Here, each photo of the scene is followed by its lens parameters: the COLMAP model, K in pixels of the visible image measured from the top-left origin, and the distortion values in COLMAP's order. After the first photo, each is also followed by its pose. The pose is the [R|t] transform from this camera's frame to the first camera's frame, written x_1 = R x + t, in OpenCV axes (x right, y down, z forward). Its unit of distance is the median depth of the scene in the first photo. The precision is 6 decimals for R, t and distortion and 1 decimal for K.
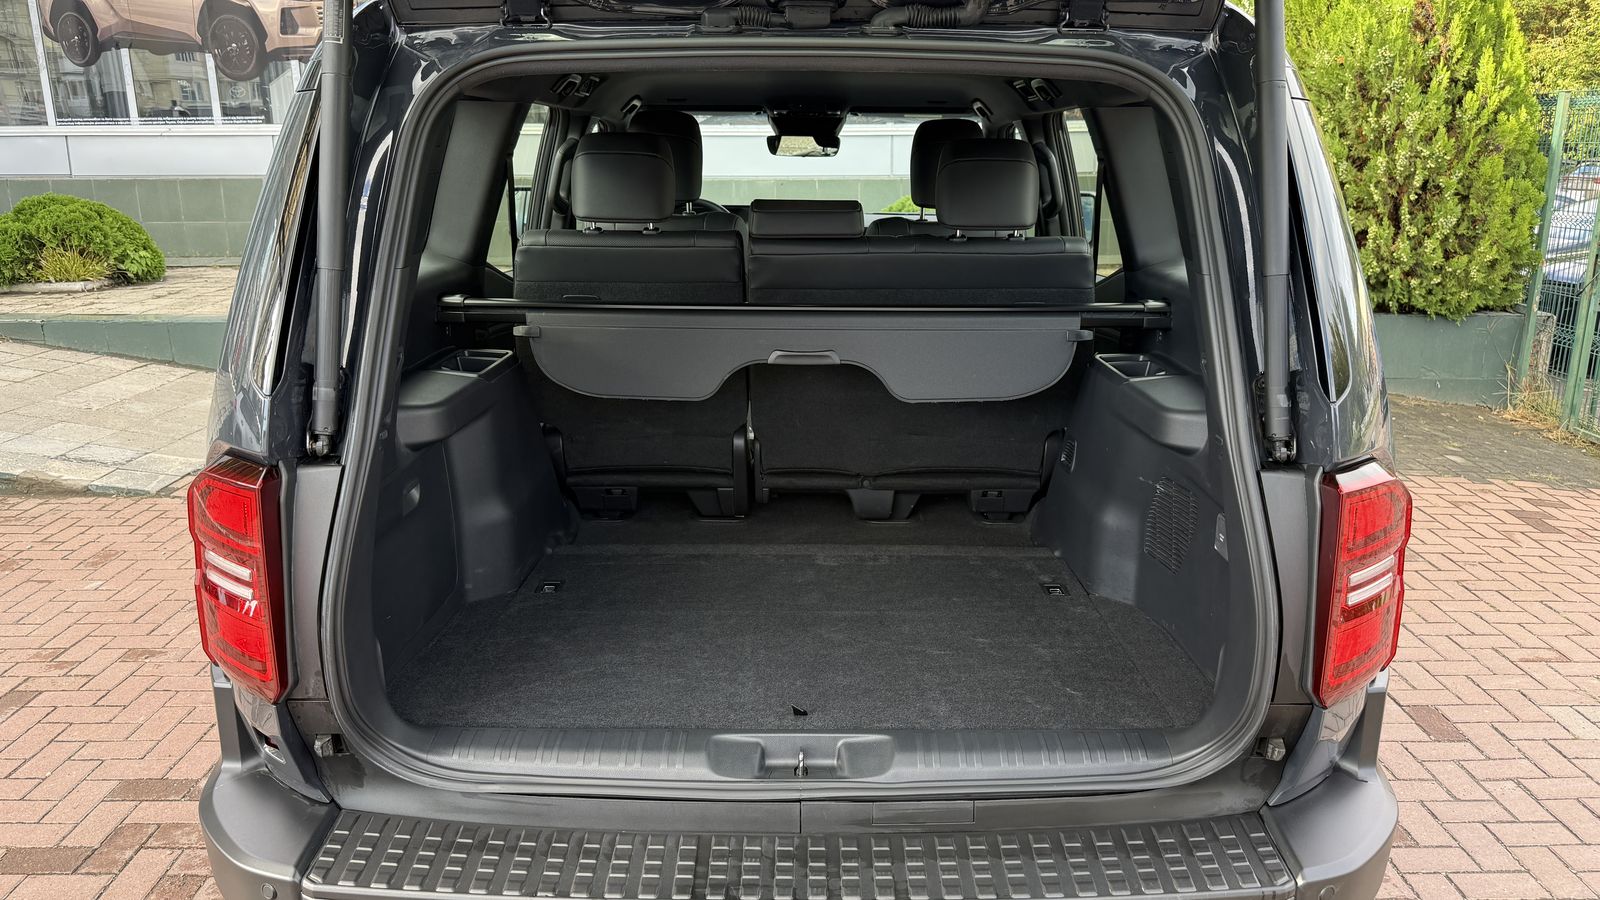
lens RADIAL K [[1274.8, 0, 801.6], [0, 1274.8, 480.9], [0, 0, 1]] dist [-0.000781, -0.002308]
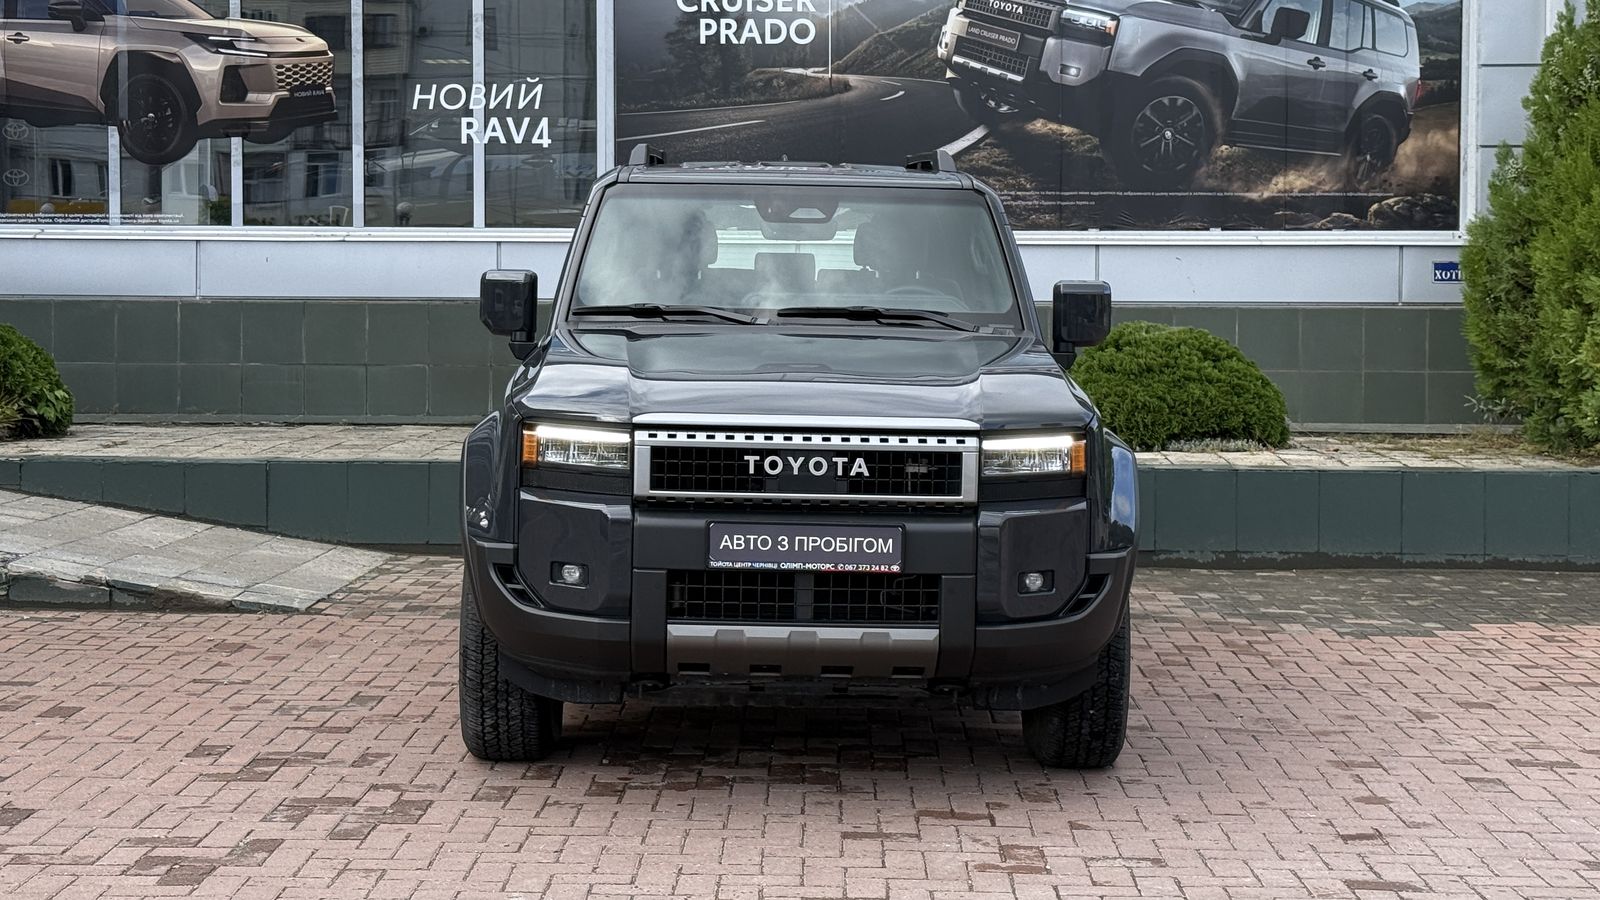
lens RADIAL K [[2661.6, 0, 809.6], [0, 2661.6, 364.2], [0, 0, 1]] dist [0.137497, -0.050936]
pose [[0.999698, 0.010753, -0.022114, -0.081872], [-0.015528, 0.973382, -0.228661, 0.190897], [0.019066, 0.228935, 0.973255, -0.618809]]
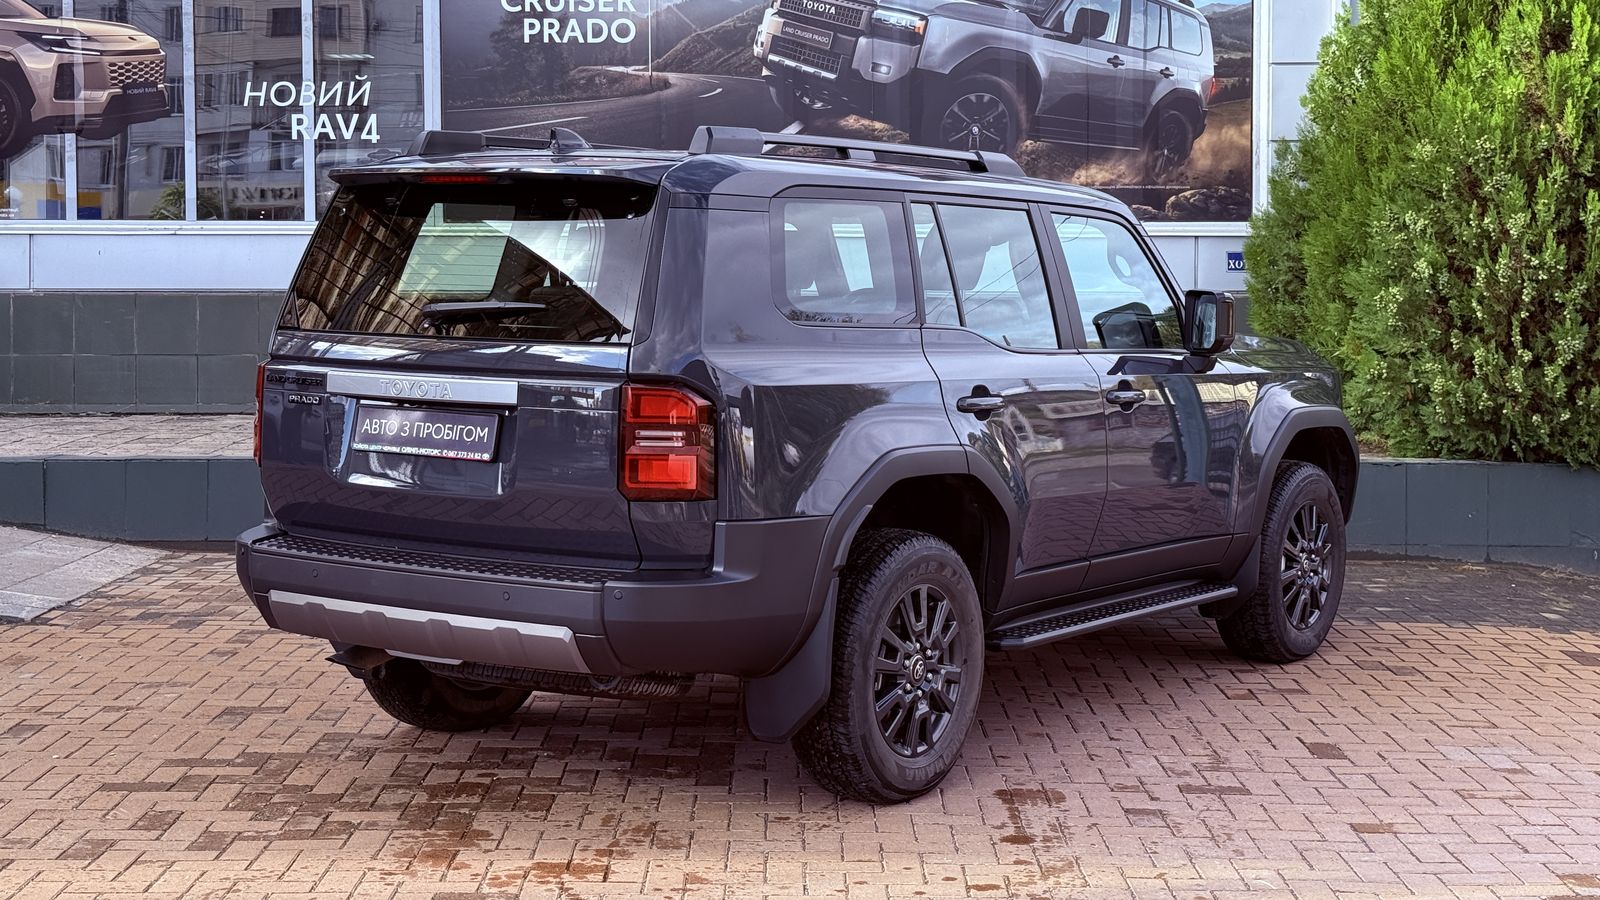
lens RADIAL K [[2446.3, 0, 802.9], [0, 2446.3, 325.3], [0, 0, 1]] dist [0.136909, -0.109471]
pose [[0.999977, 0.006441, 0.001901, 0.016295], [-0.005827, 0.972856, -0.231336, 0.146983], [-0.003339, 0.231320, 0.972872, -0.515652]]
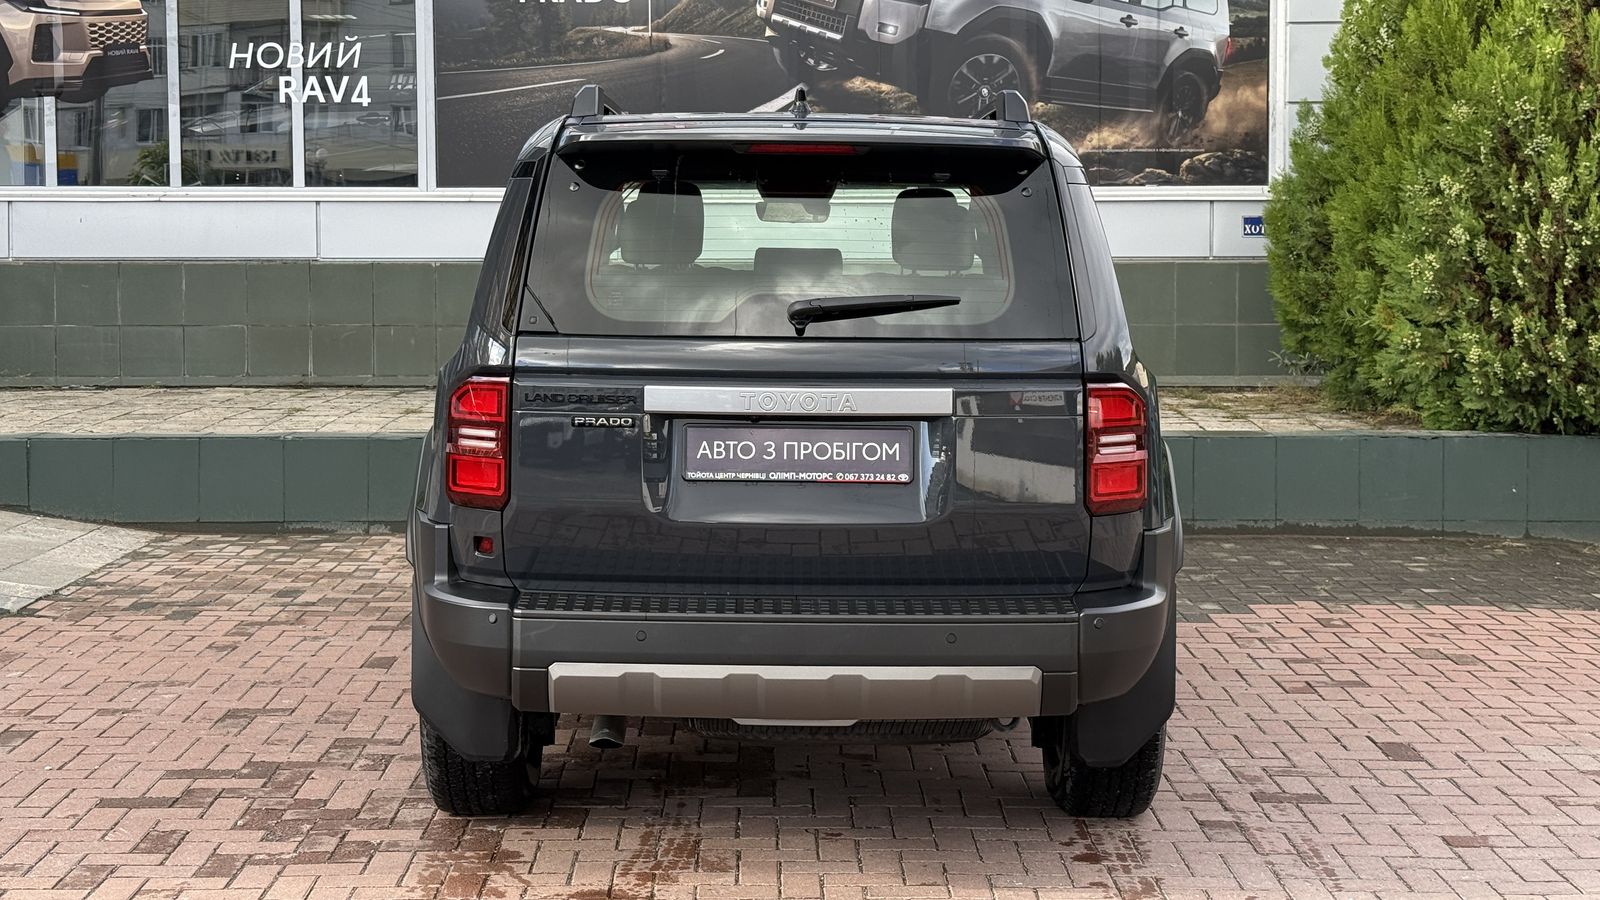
lens RADIAL K [[2442.7, 0, 822.3], [0, 2442.7, 330.1], [0, 0, 1]] dist [0.142713, -0.152985]
pose [[0.999830, 0.002972, 0.018175, -0.005987], [0.000985, 0.976848, -0.213932, 0.127421], [-0.018390, 0.213913, 0.976679, -0.458399]]
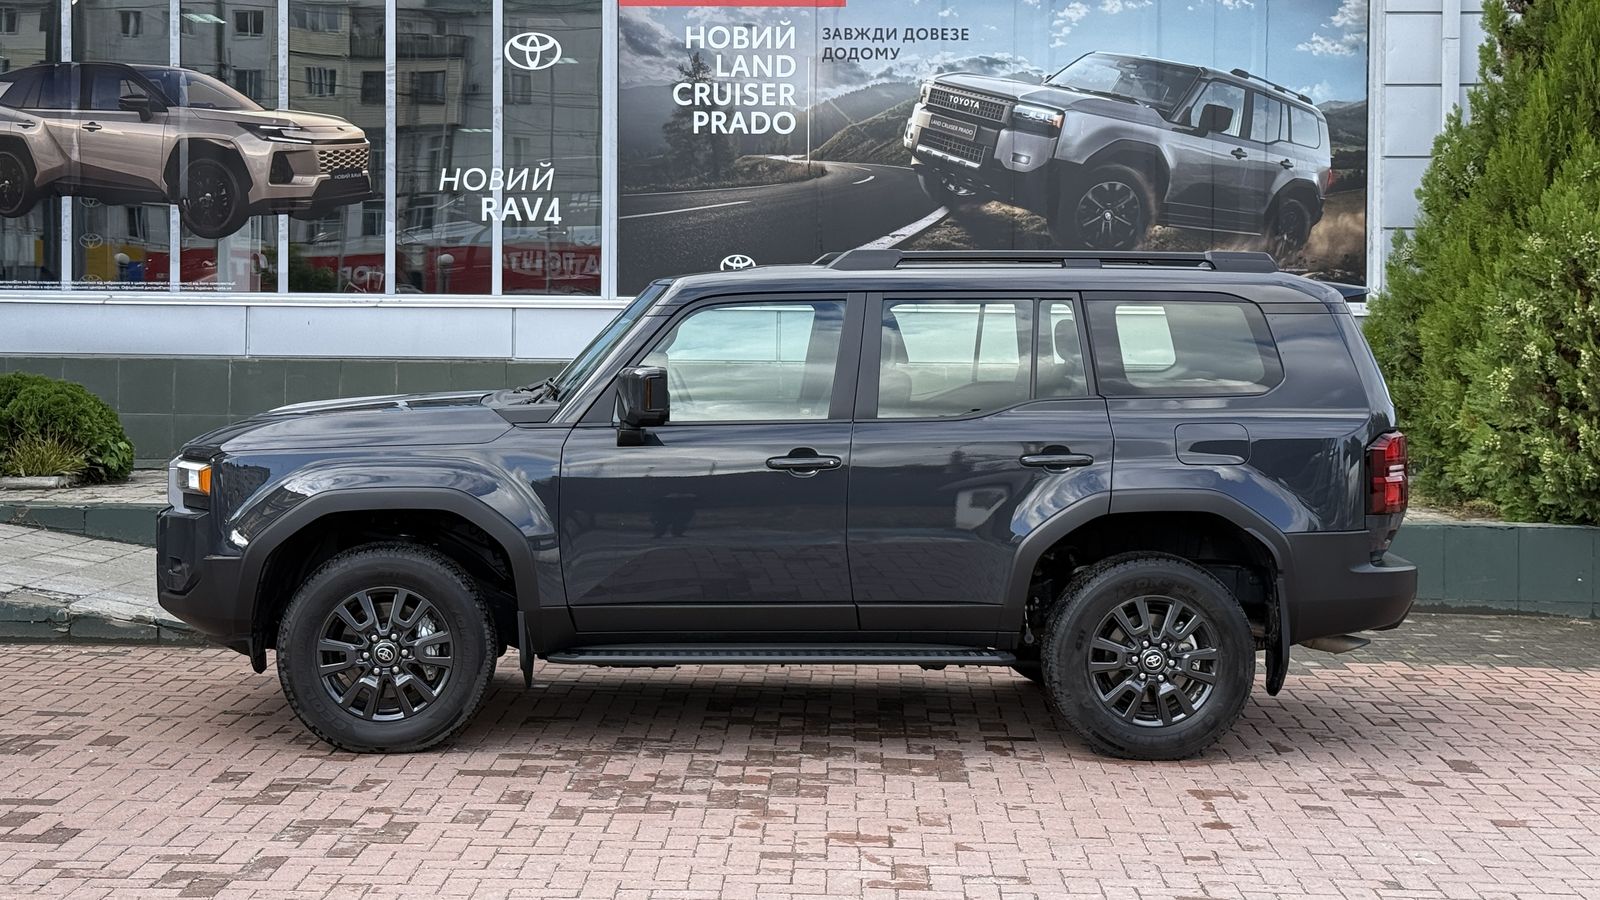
lens RADIAL K [[2446.3, 0, 802.9], [0, 2446.3, 325.3], [0, 0, 1]] dist [0.136909, -0.109471]
pose [[0.999432, 0.014900, -0.030232, -0.048667], [-0.022145, 0.966485, -0.255767, 0.186164], [0.025408, 0.256291, 0.966266, -0.700962]]
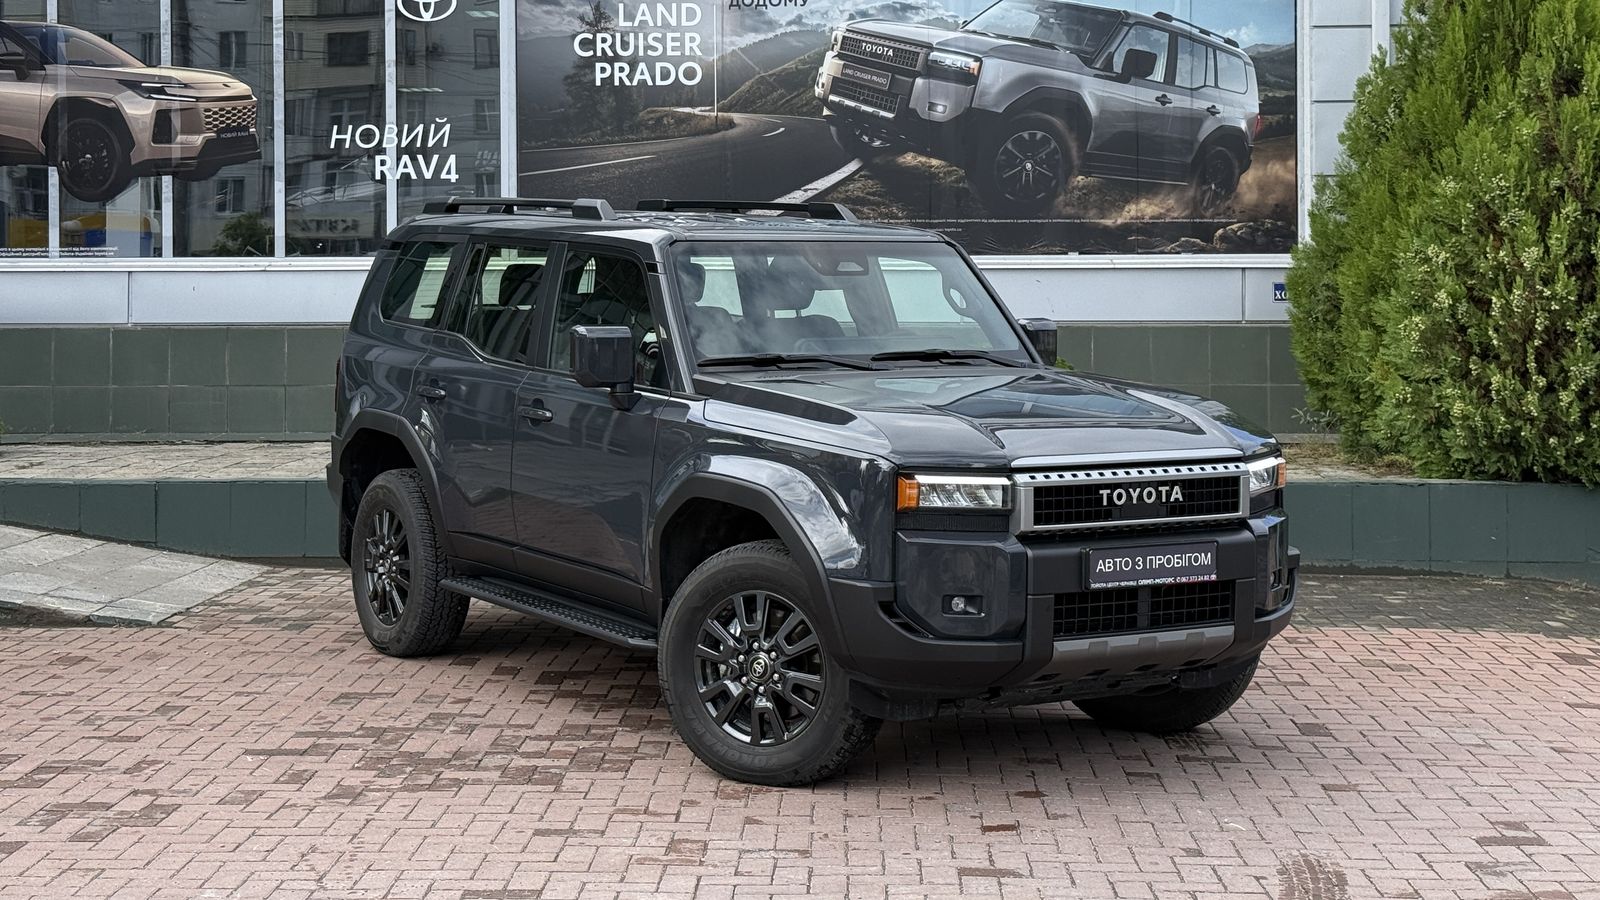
lens RADIAL K [[2545.2, 0, 794.9], [0, 2545.2, 258.6], [0, 0, 1]] dist [0.134367, -0.073653]
pose [[0.999538, 0.002093, -0.030309, 0.028659], [-0.010159, 0.963226, -0.268501, 0.189779], [0.028633, 0.268685, 0.962802, -0.687321]]
